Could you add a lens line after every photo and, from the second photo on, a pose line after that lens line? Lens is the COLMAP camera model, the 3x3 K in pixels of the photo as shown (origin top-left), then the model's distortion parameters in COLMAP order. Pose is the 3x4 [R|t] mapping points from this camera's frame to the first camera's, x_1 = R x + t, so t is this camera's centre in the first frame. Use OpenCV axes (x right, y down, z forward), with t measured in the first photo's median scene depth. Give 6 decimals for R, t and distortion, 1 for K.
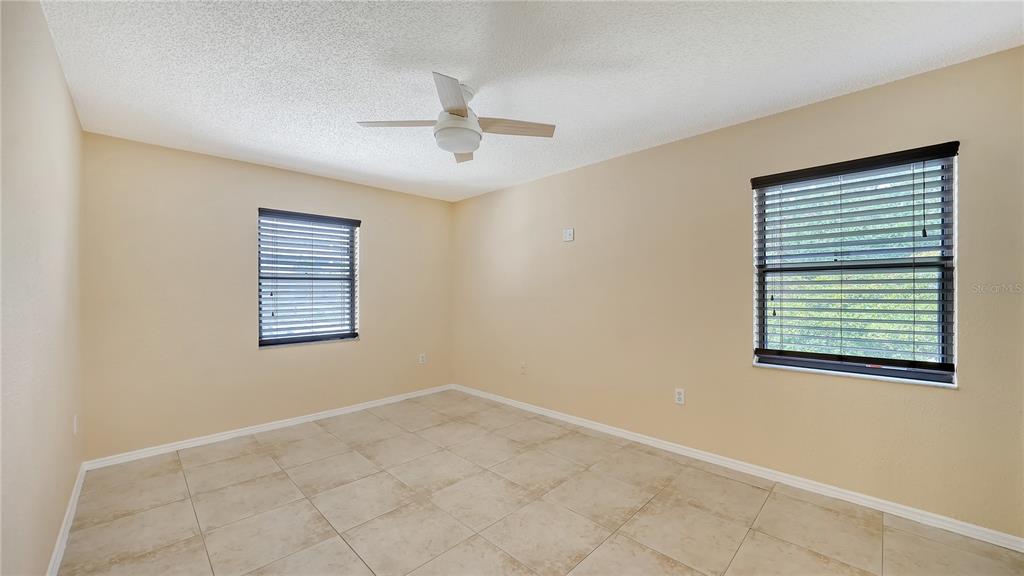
lens RADIAL K [[385.7, 0, 513.0], [0, 385.7, 292.2], [0, 0, 1]] dist [-0.001994, 0.000020]
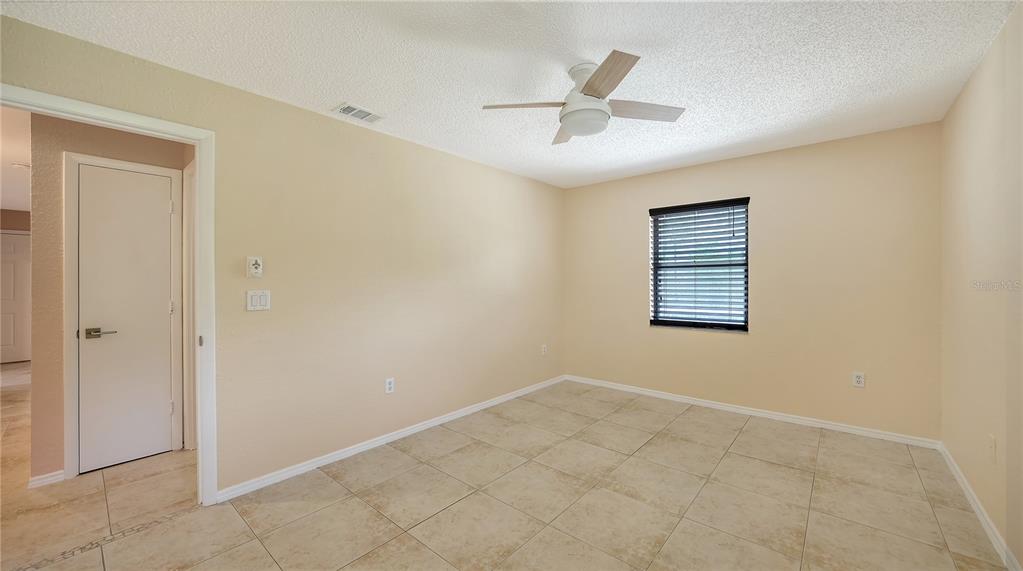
lens RADIAL K [[385.3, 0, 512.6], [0, 385.3, 281.2], [0, 0, 1]] dist [-0.001994, 0.000020]
pose [[0.080250, 0.006492, -0.996754, 0.558909], [0.005474, 0.999961, 0.006954, -0.006524], [0.996760, -0.006014, 0.080211, 0.524725]]
